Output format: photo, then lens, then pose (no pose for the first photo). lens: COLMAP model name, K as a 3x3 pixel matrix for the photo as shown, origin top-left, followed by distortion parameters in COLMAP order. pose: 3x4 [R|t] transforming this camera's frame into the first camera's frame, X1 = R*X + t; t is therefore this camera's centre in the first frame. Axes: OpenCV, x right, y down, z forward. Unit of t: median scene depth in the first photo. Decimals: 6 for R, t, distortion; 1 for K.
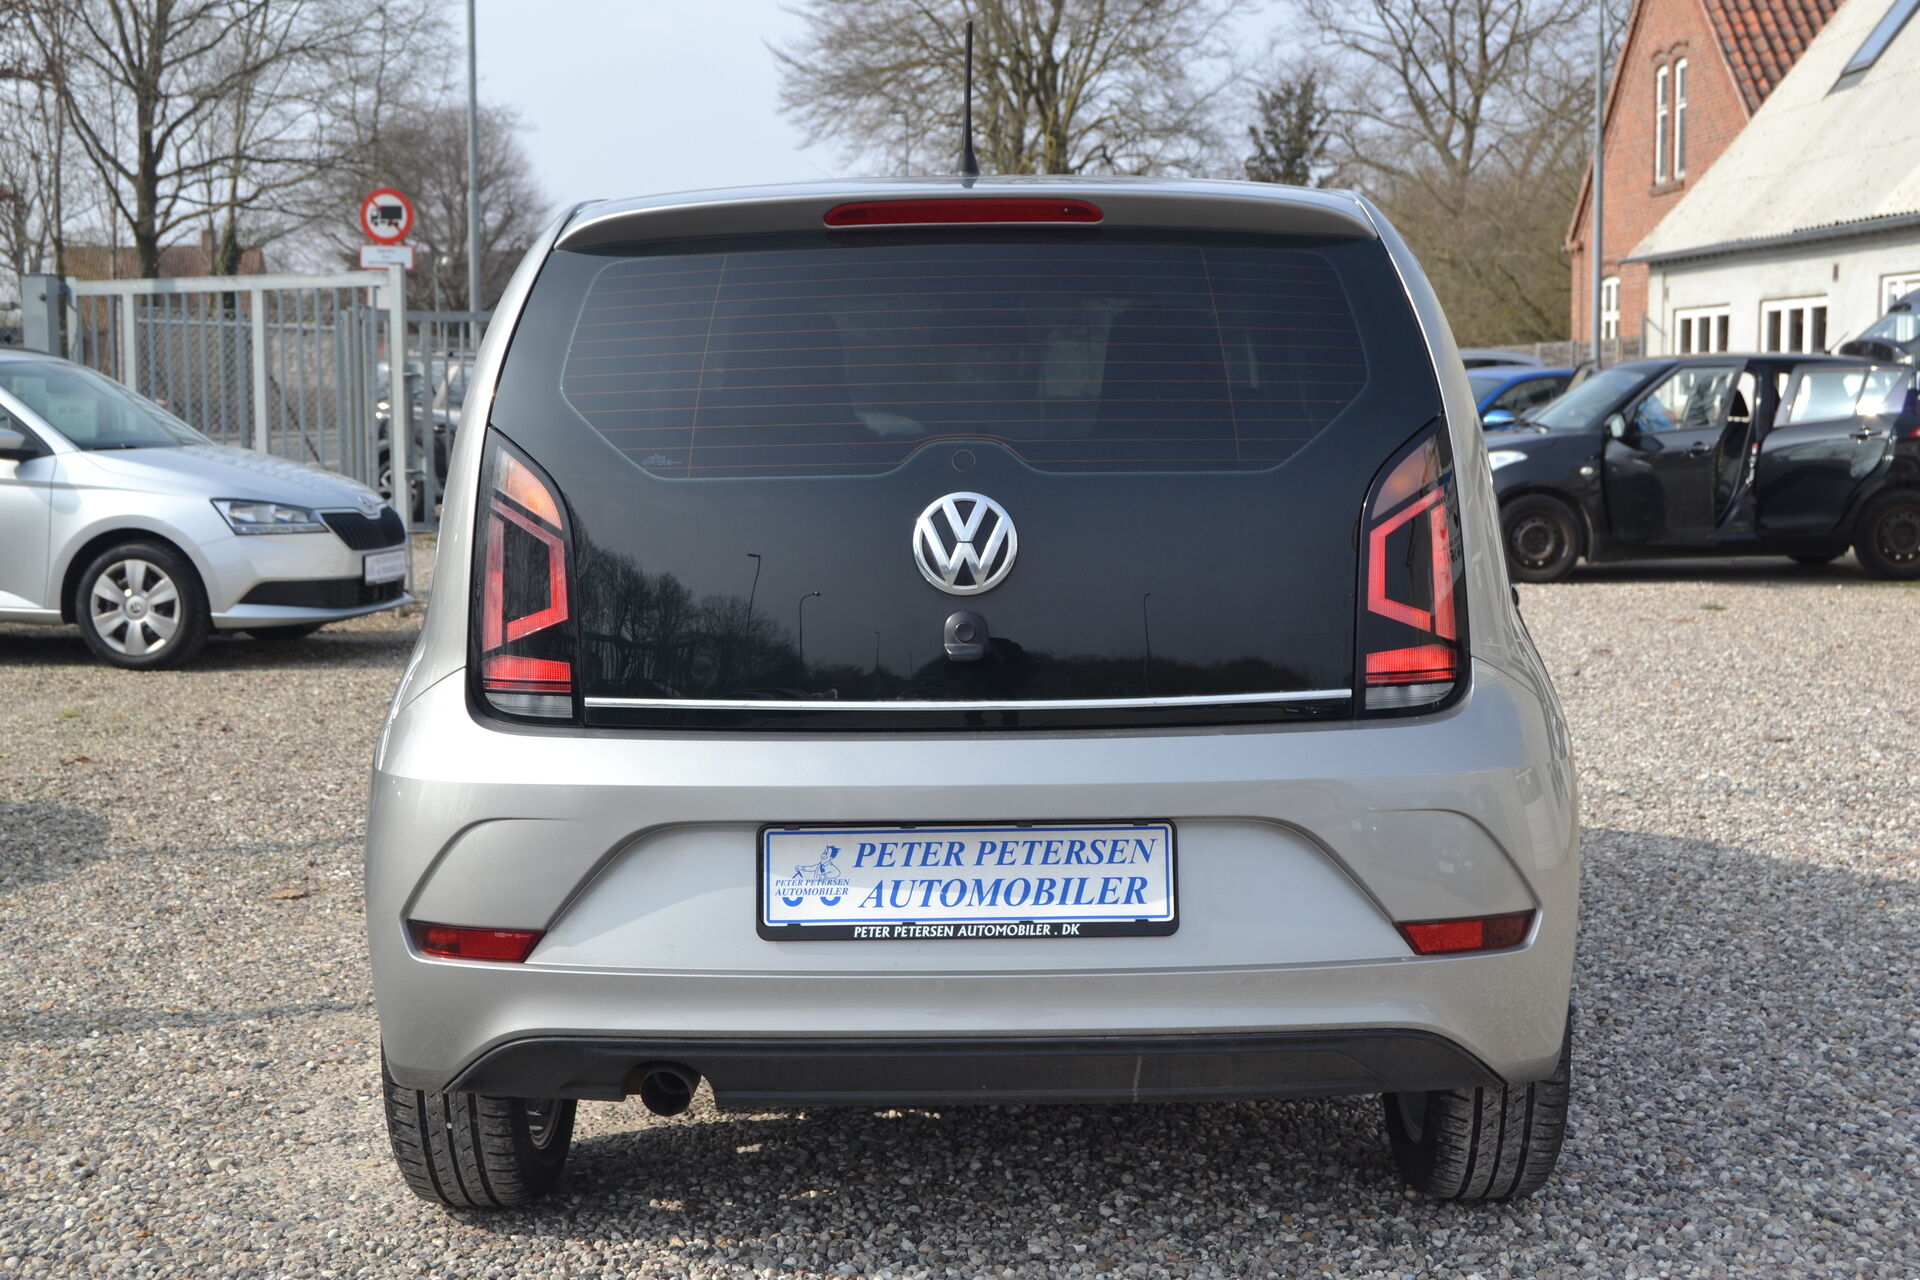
lens RADIAL K [[2512.4, 0, 970.5], [0, 2512.4, 643.8], [0, 0, 1]] dist [-0.055124, 0.000000]
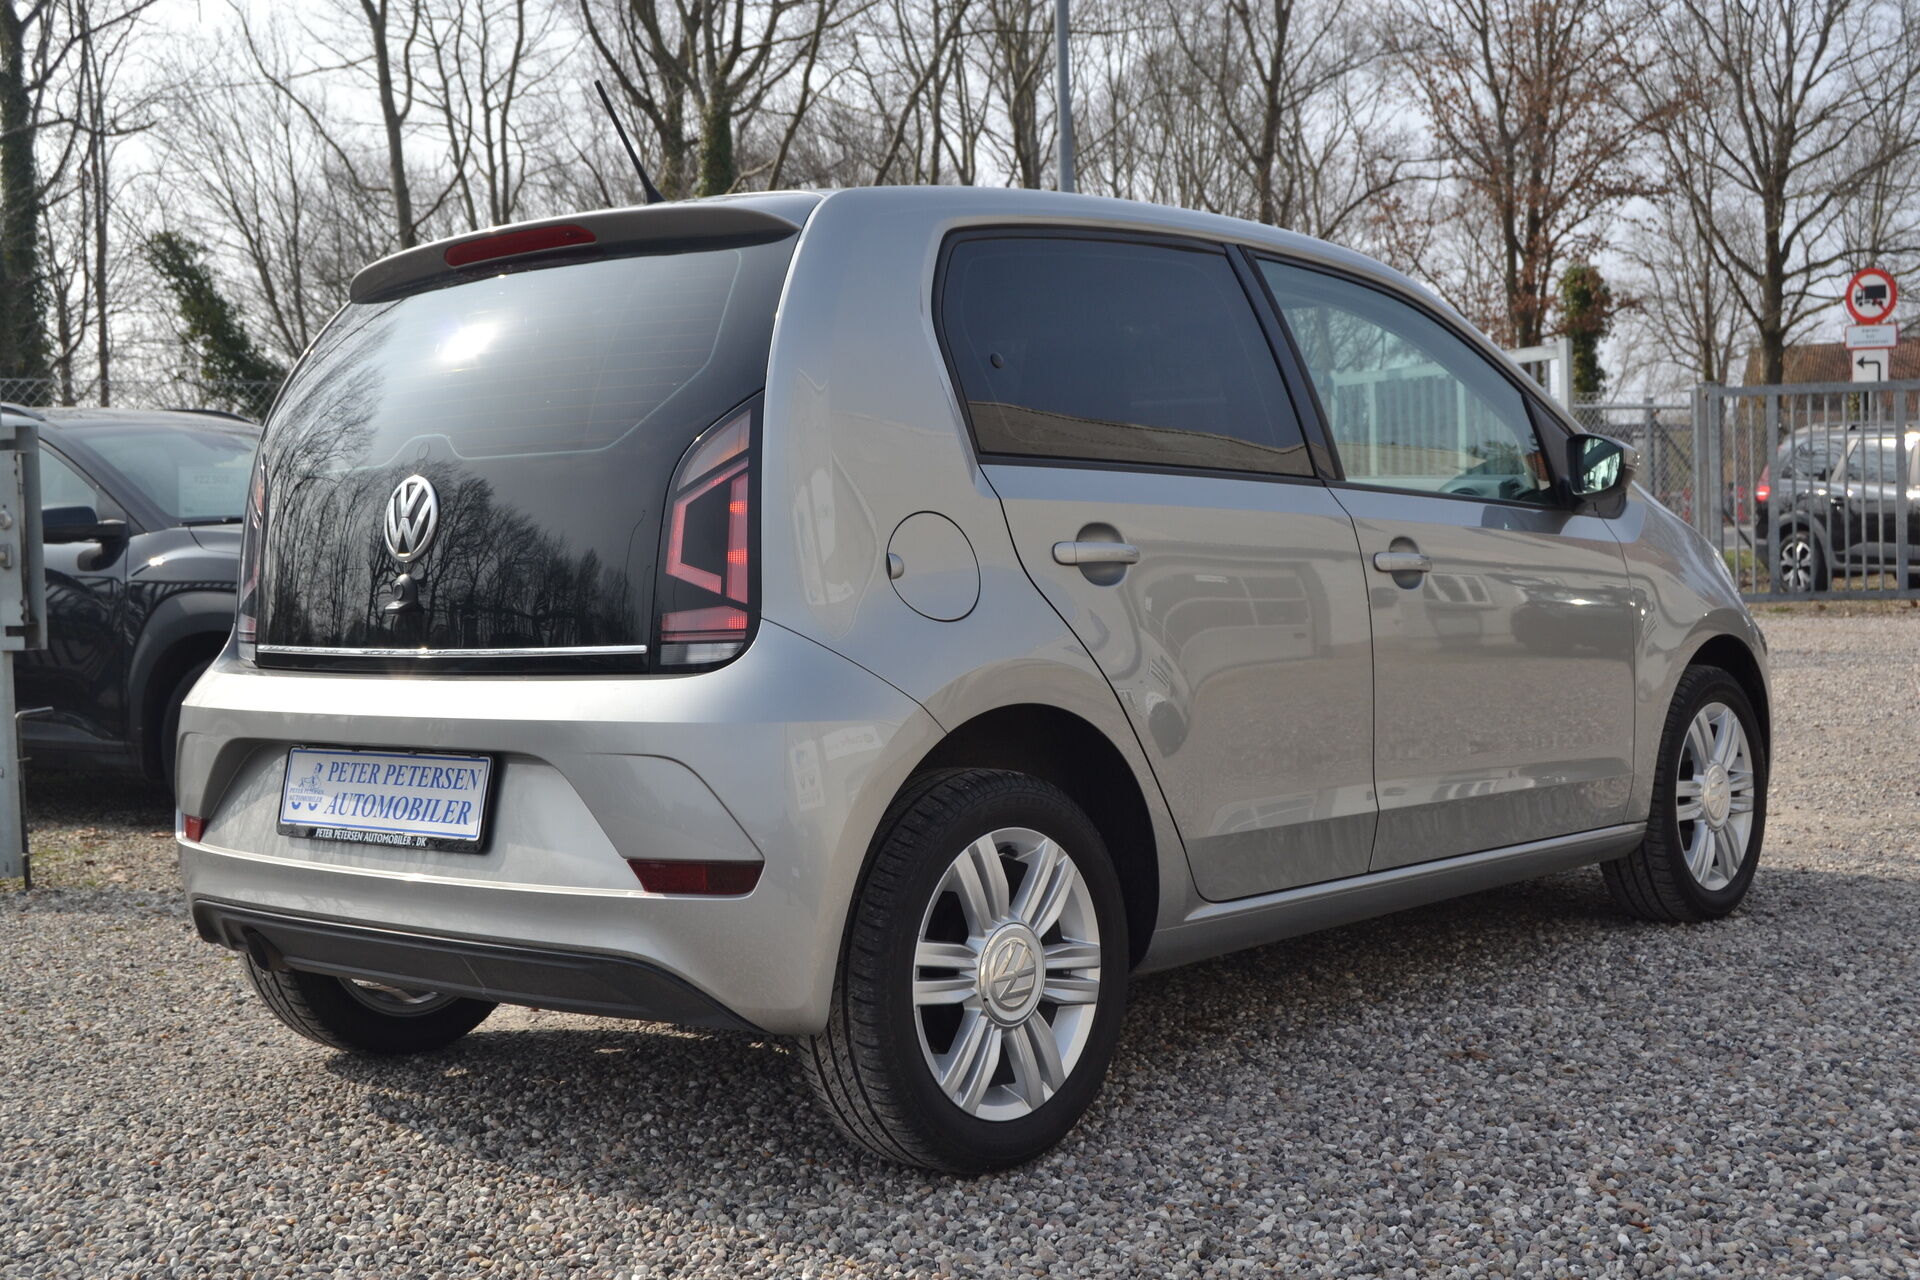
lens RADIAL K [[2391.9, 0, 962.2], [0, 2391.9, 635.2], [0, 0, 1]] dist [-0.017153, 0.000000]
pose [[0.768522, 0.012446, -0.639702, 0.936211], [-0.037236, 0.998986, -0.025298, 0.035167], [0.638739, 0.043262, 0.768206, 0.291171]]
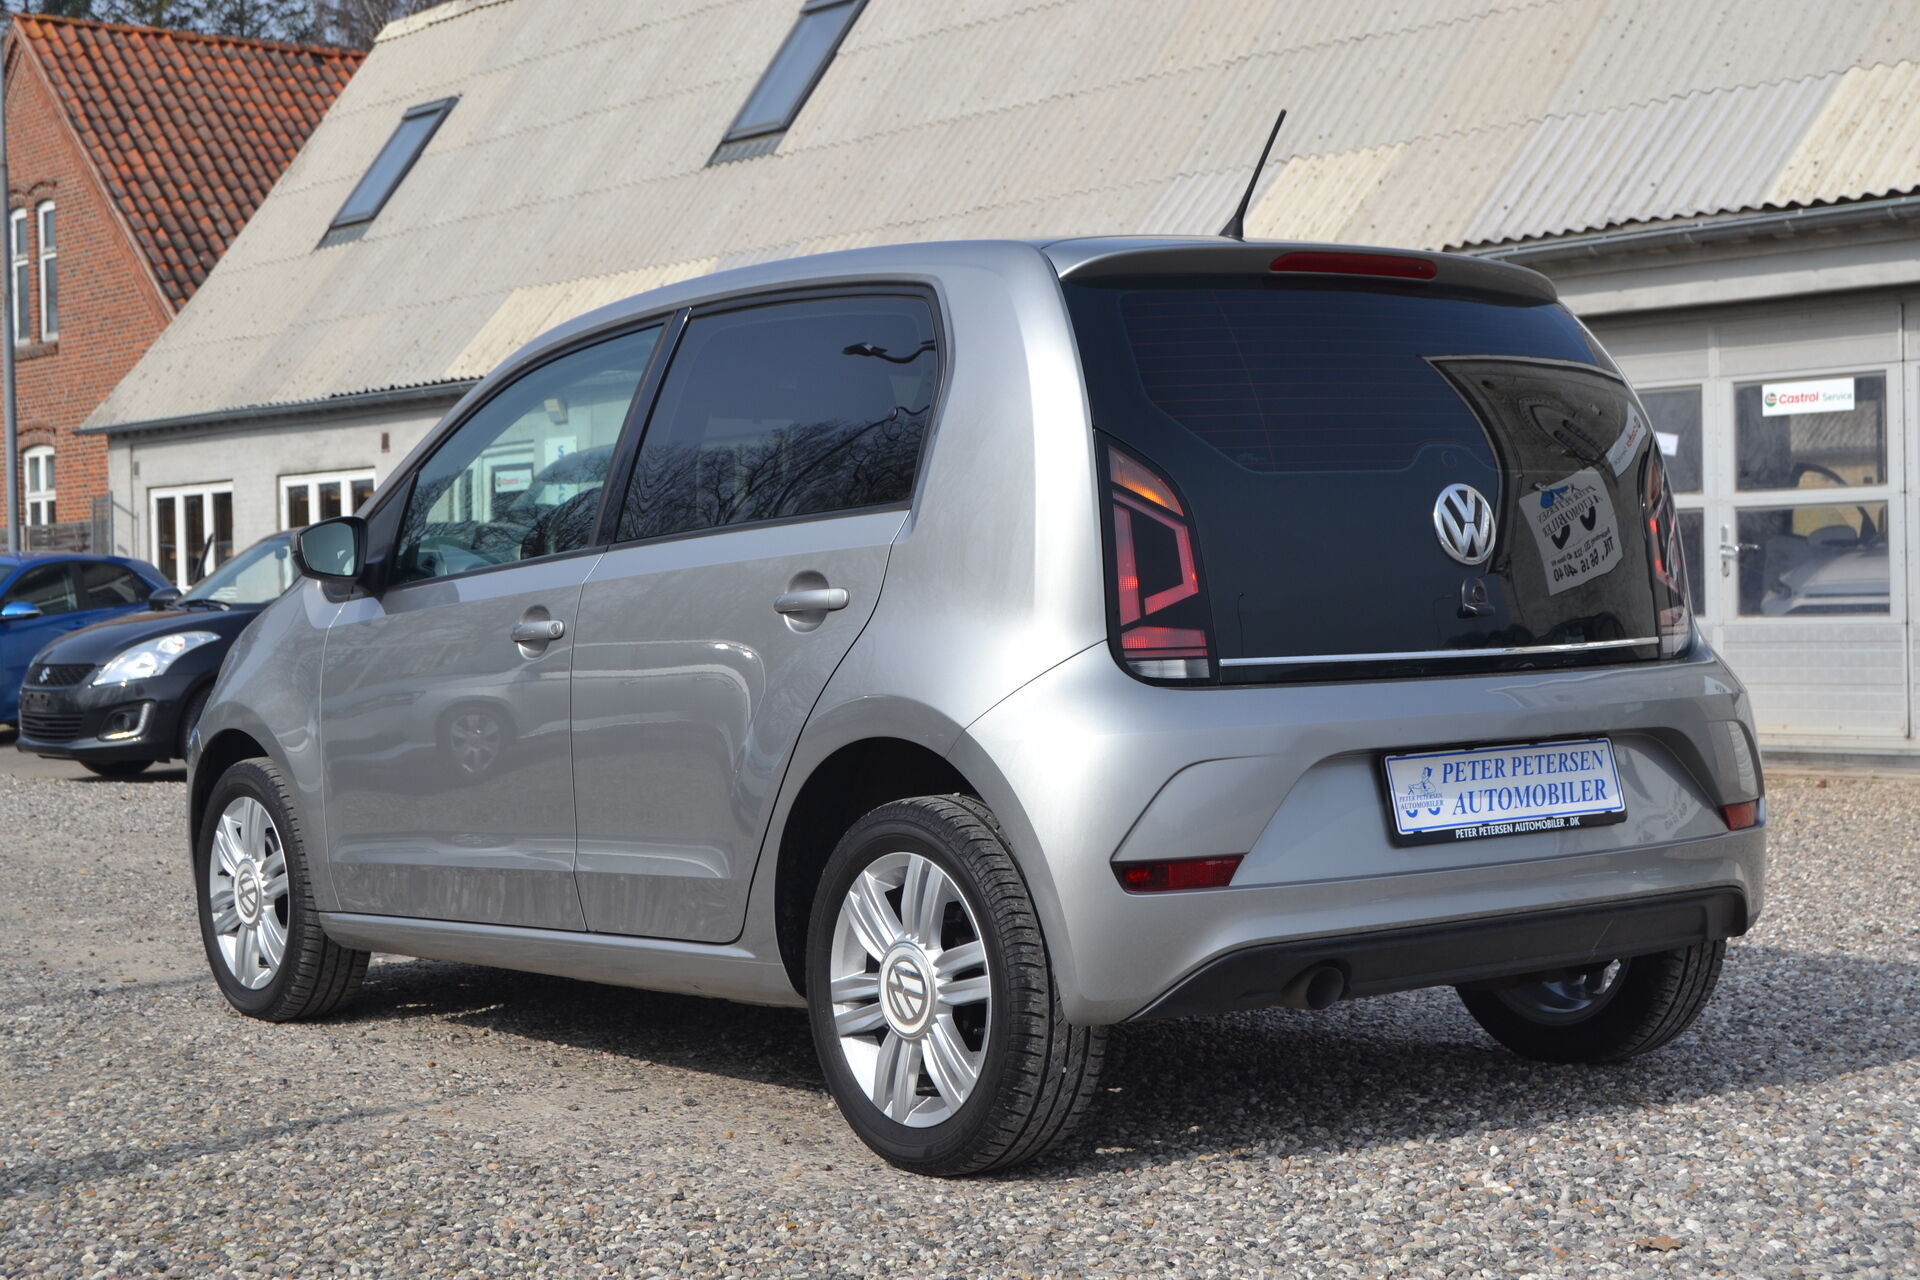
lens RADIAL K [[3168.9, 0, 961.3], [0, 3168.9, 643.5], [0, 0, 1]] dist [-0.032751, 0.000000]
pose [[0.777063, -0.019645, 0.629116, -1.192137], [0.080936, 0.994334, -0.068921, 0.107745], [-0.624197, 0.104474, 0.774250, -0.058765]]
